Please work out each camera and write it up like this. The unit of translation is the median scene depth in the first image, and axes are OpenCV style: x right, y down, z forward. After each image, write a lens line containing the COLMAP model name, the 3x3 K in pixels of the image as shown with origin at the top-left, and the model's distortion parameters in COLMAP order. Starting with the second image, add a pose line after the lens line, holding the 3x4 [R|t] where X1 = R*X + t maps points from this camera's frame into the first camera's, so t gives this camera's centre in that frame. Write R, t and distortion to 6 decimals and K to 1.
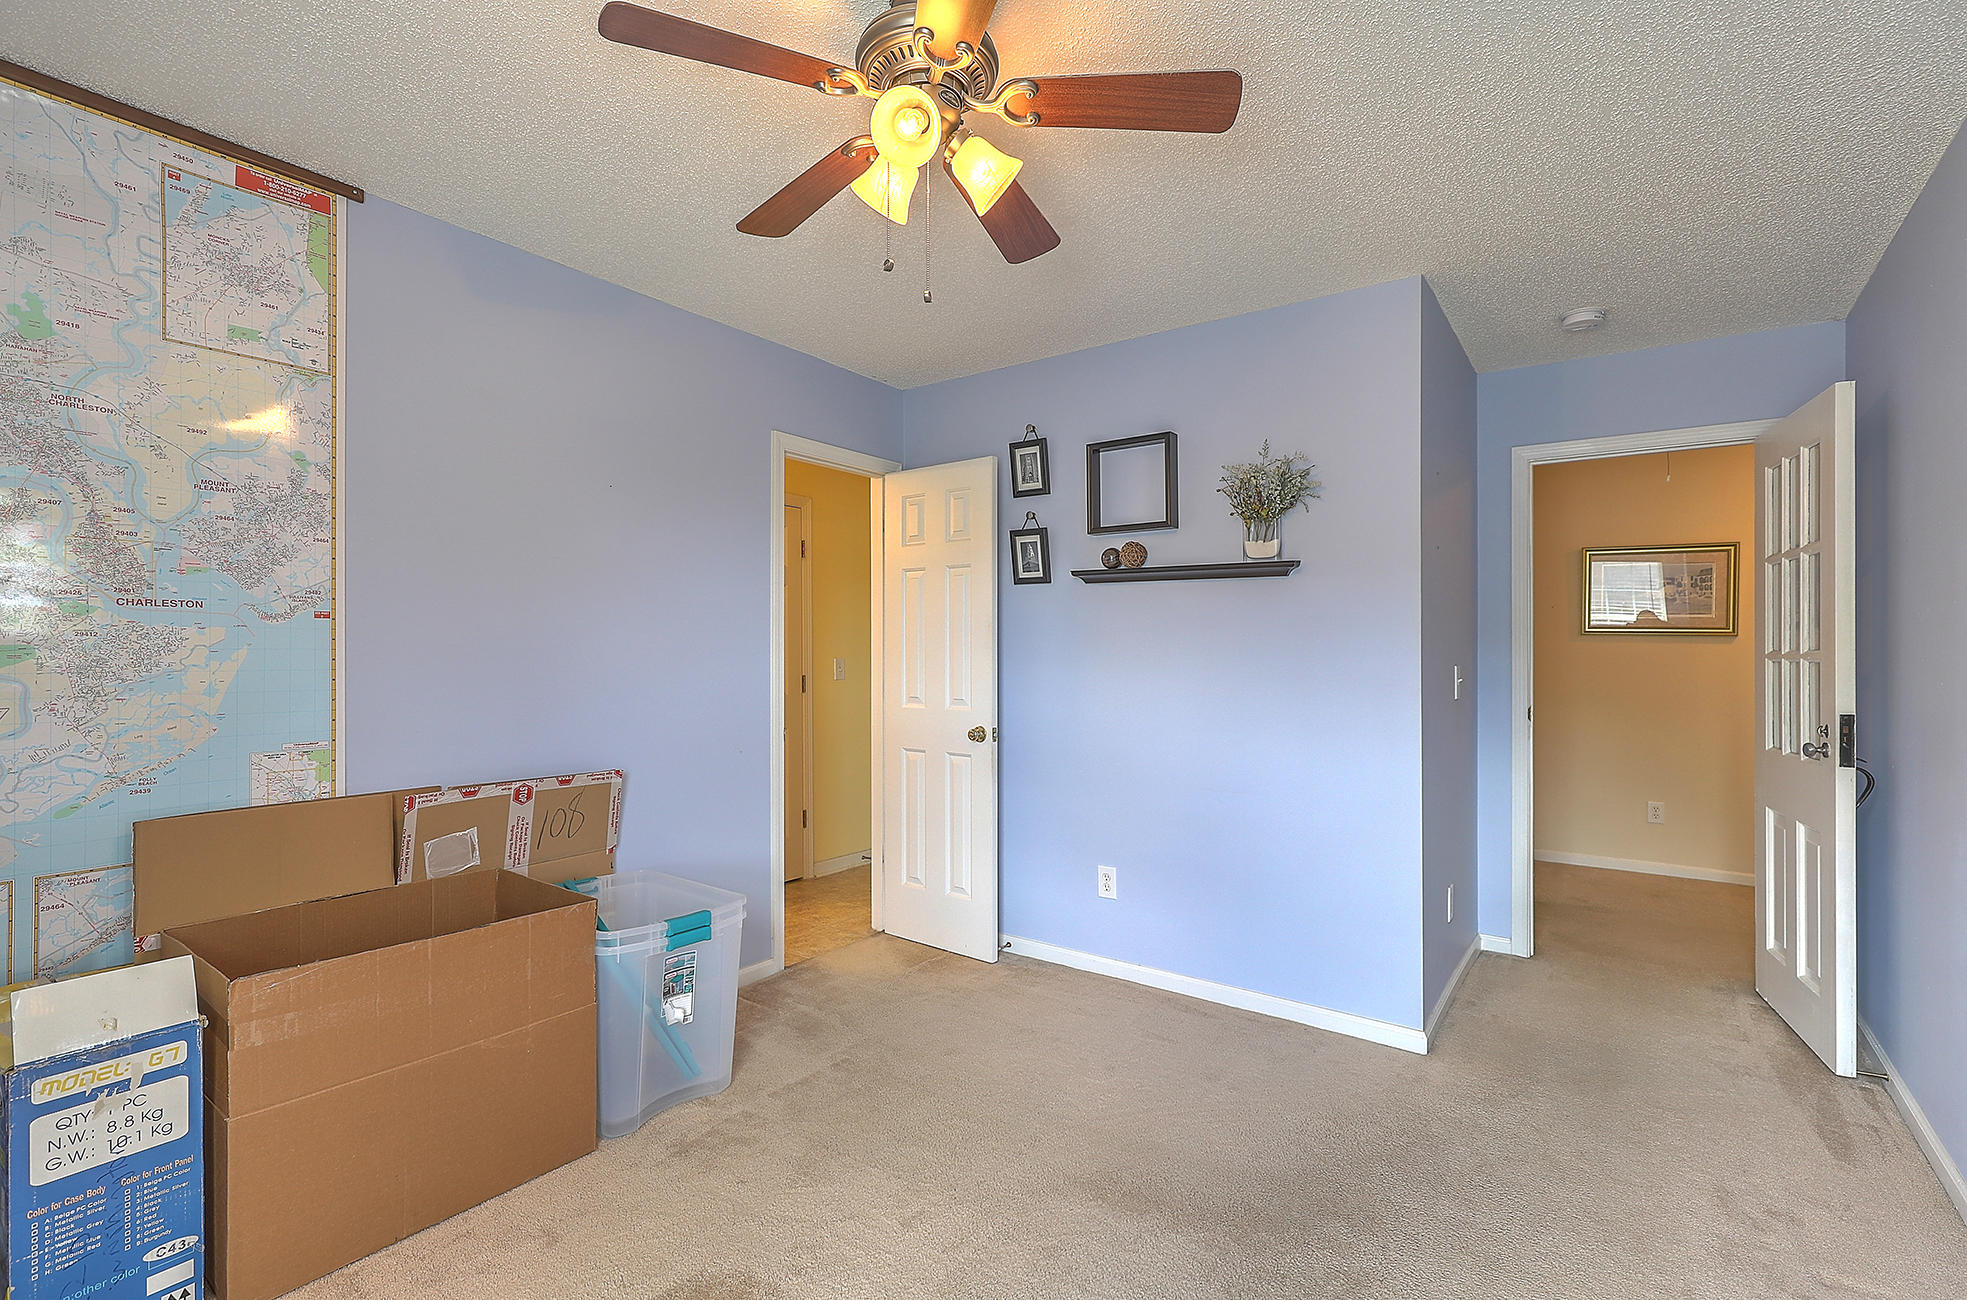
lens RADIAL K [[878.2, 0, 980.6], [0, 878.2, 638.7], [0, 0, 1]] dist [-0.002263, -0.000455]
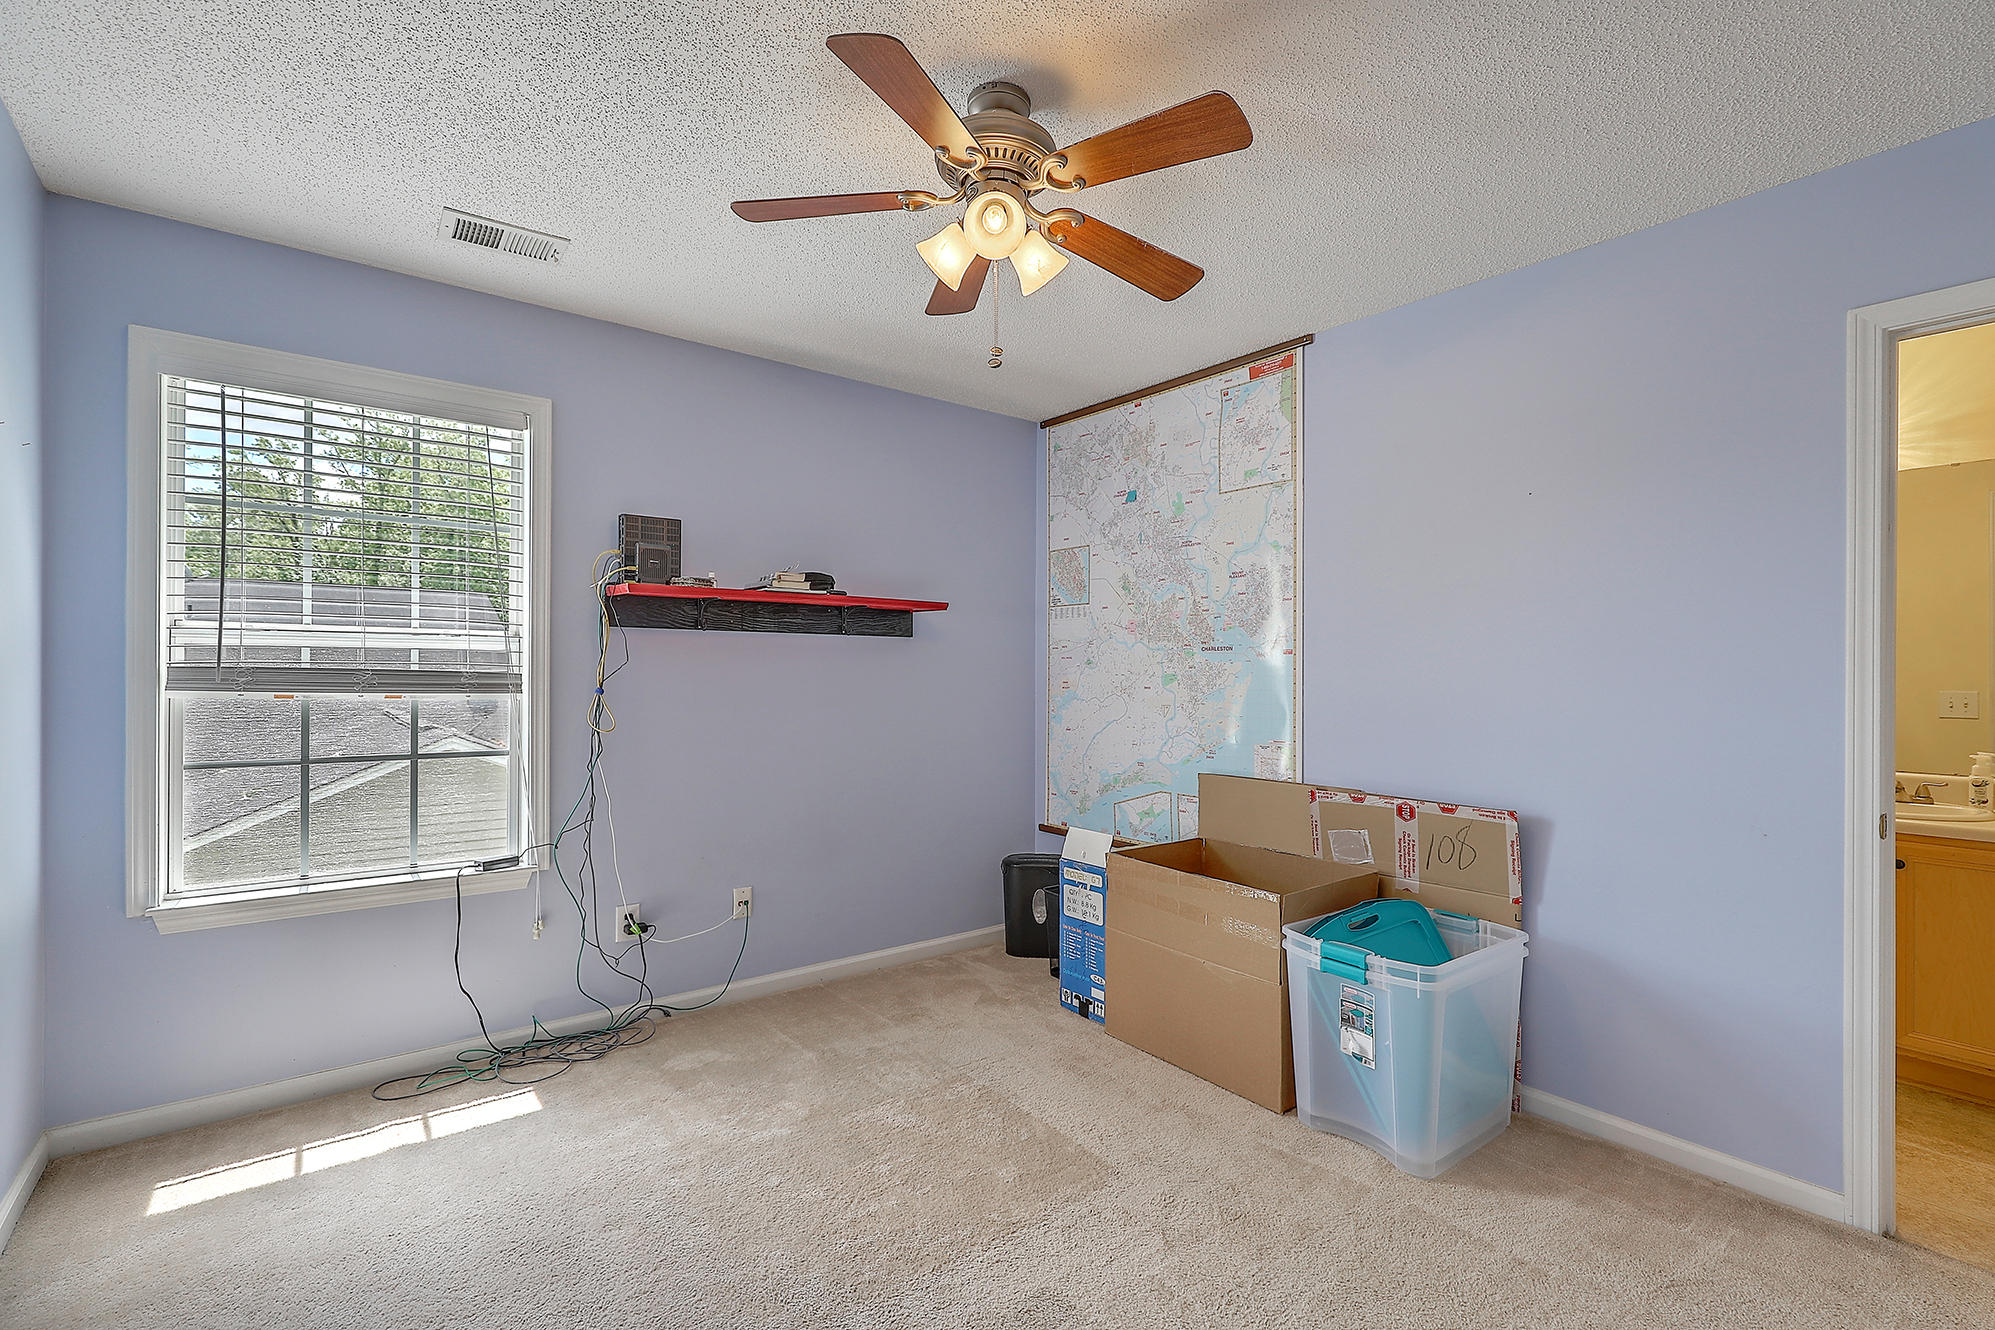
lens RADIAL K [[914.1, 0, 1013.6], [0, 914.1, 667.8], [0, 0, 1]] dist [0.000892, -0.000028]
pose [[-0.257944, -0.011416, -0.966093, 0.809270], [0.005494, 0.999897, -0.013283, 0.016257], [0.966144, -0.008734, -0.257854, 0.980027]]
